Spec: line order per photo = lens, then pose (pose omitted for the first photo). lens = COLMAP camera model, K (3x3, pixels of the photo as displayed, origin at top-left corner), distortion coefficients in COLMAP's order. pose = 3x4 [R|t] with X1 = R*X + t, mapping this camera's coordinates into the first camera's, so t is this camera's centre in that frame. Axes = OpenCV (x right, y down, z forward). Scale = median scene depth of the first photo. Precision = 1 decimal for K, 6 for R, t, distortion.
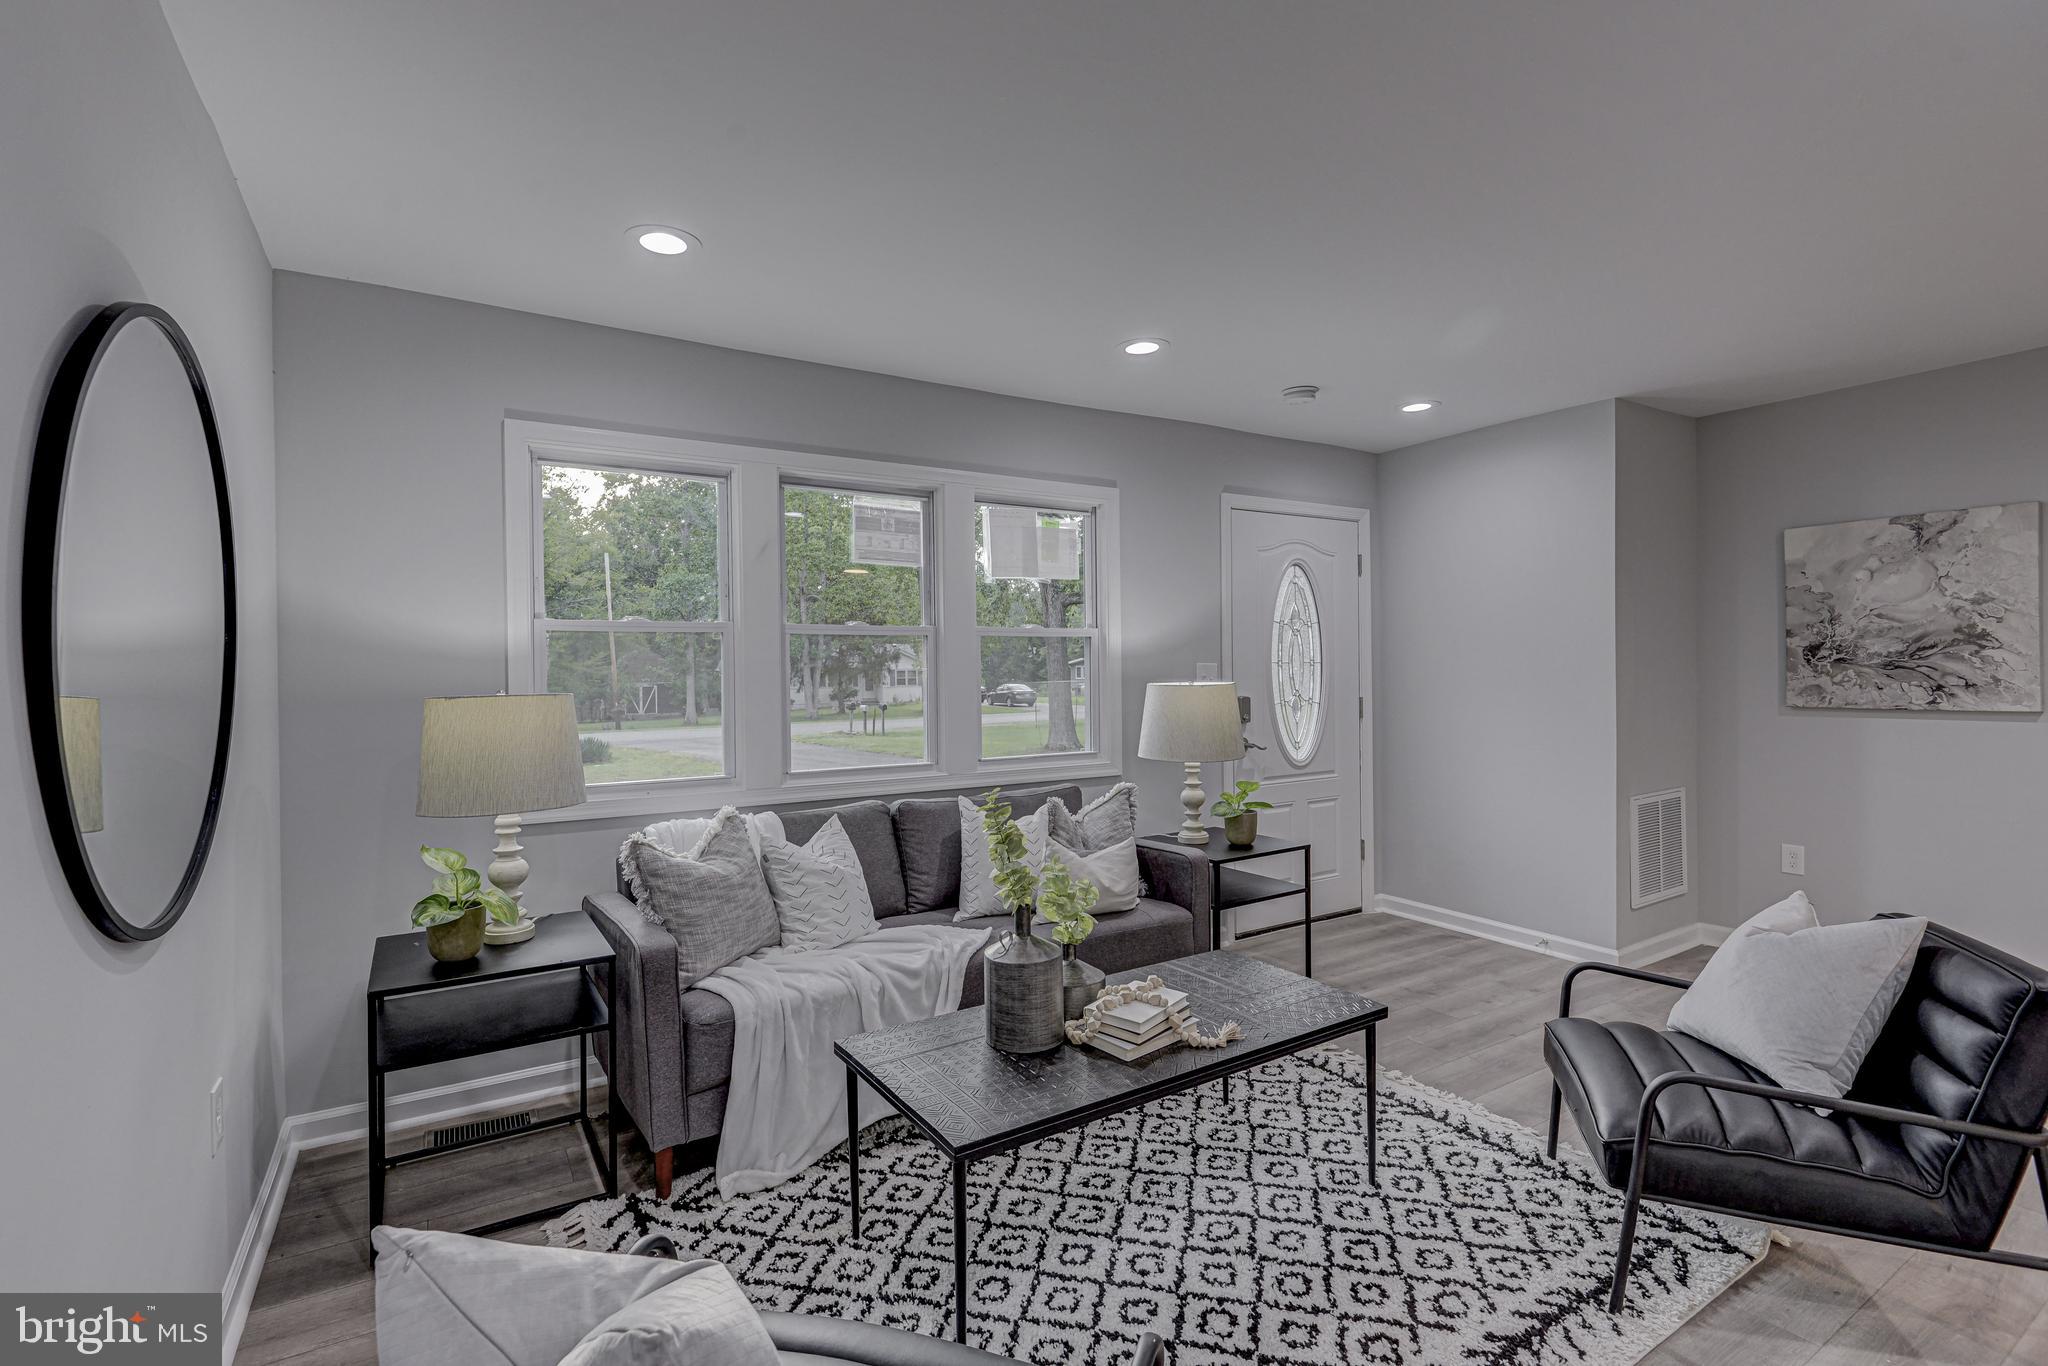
lens RADIAL K [[933.1, 0, 1014.8], [0, 933.1, 680.6], [0, 0, 1]] dist [0.004462, -0.005055]
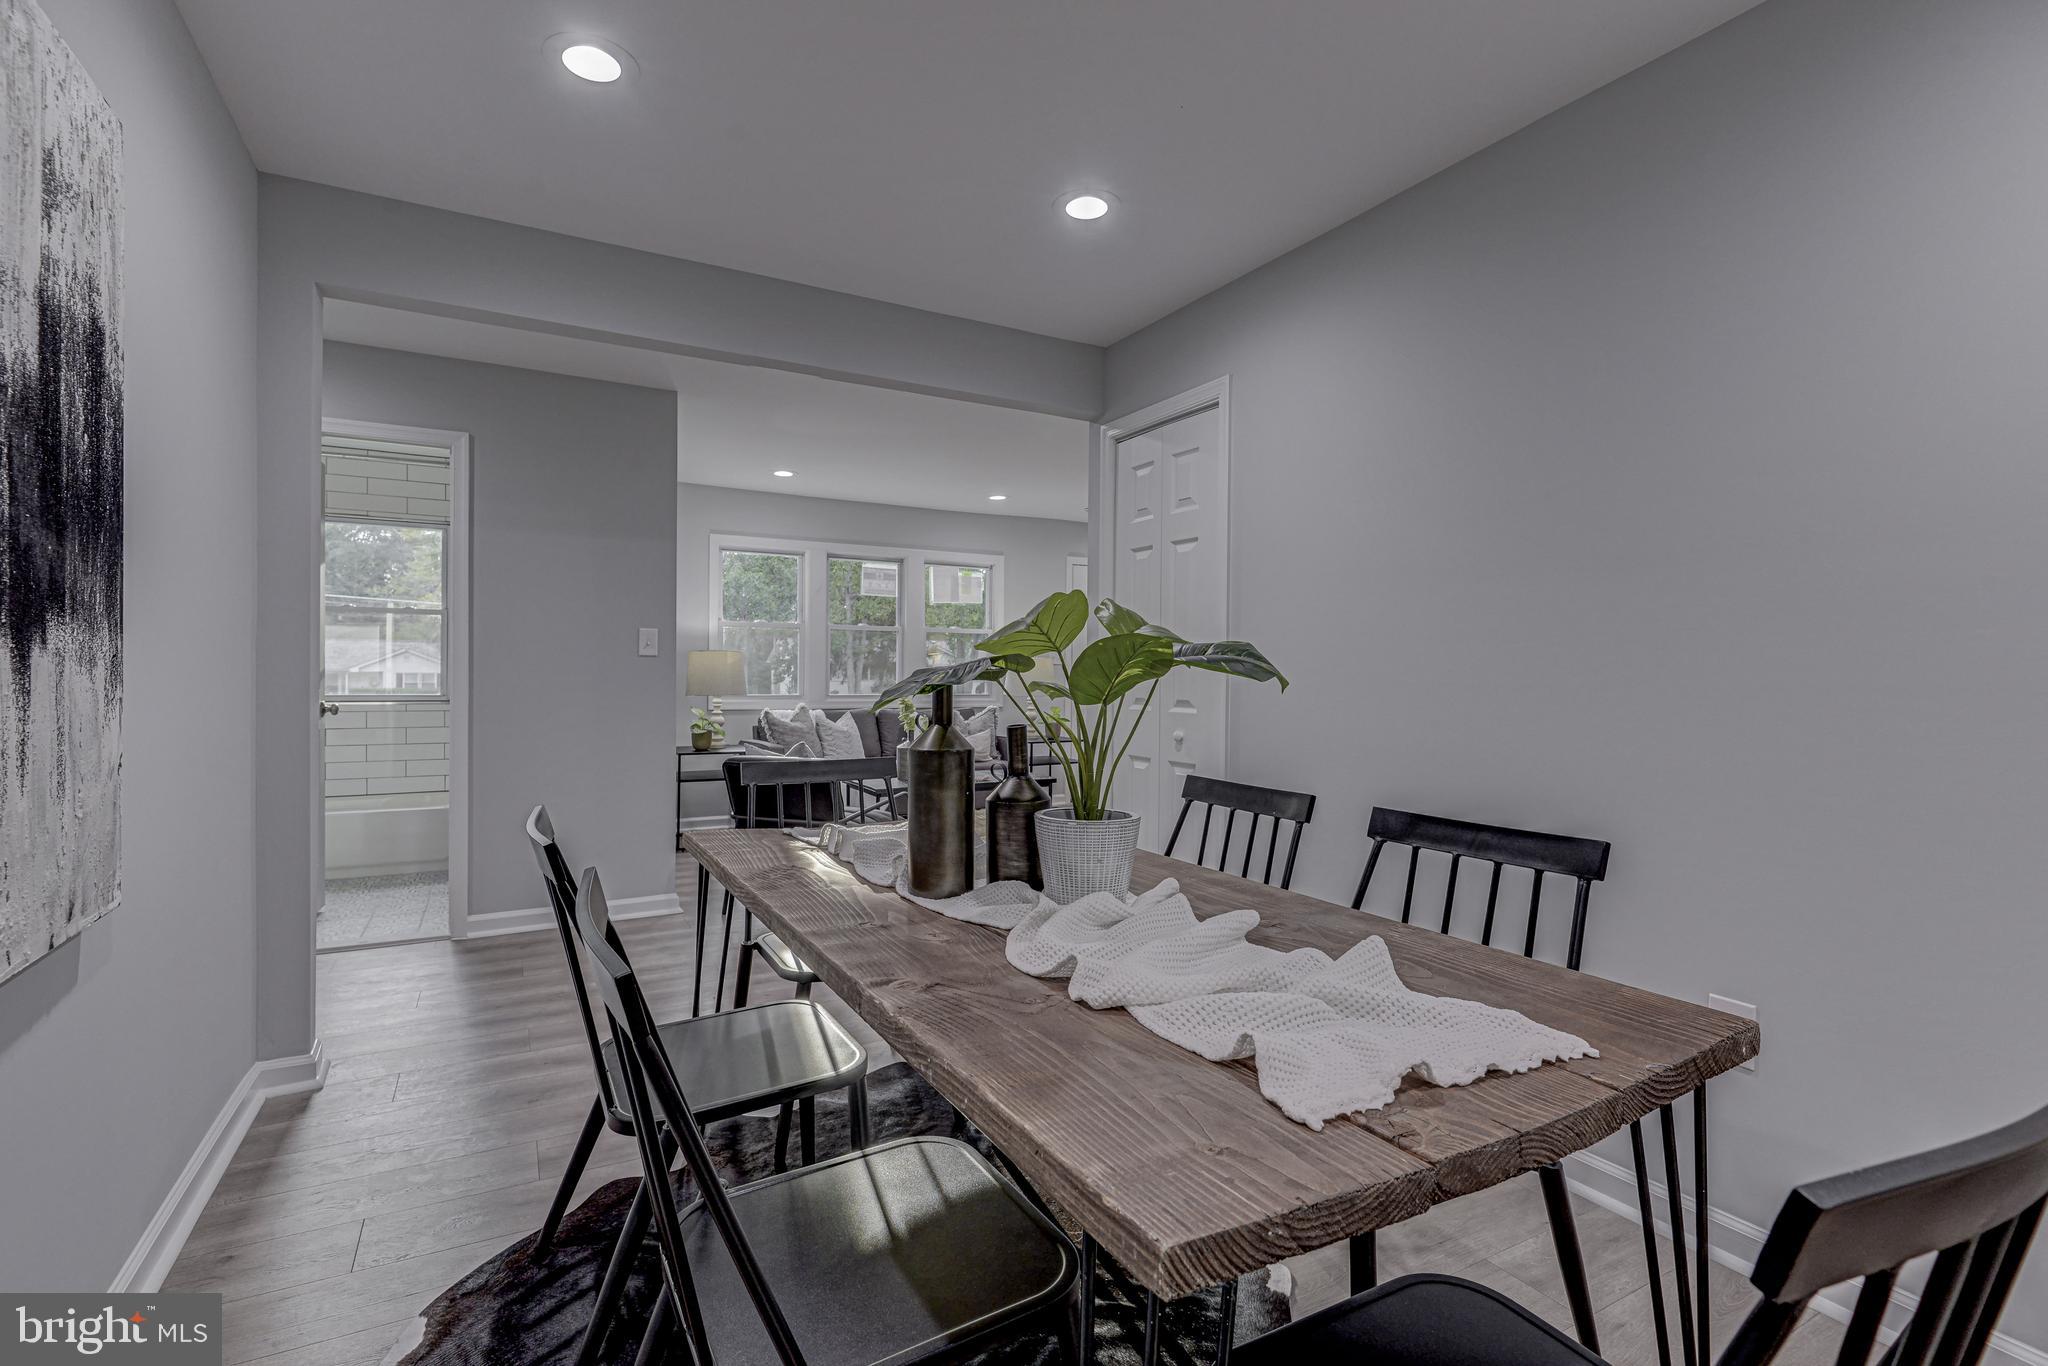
lens RADIAL K [[933.1, 0, 1023.9], [0, 933.1, 681.4], [0, 0, 1]] dist [0.004462, -0.005055]
pose [[0.999051, 0.024051, -0.036322, 0.252912], [-0.024018, 0.999711, 0.001349, 0.050571], [0.036344, -0.000475, 0.999339, -1.003363]]
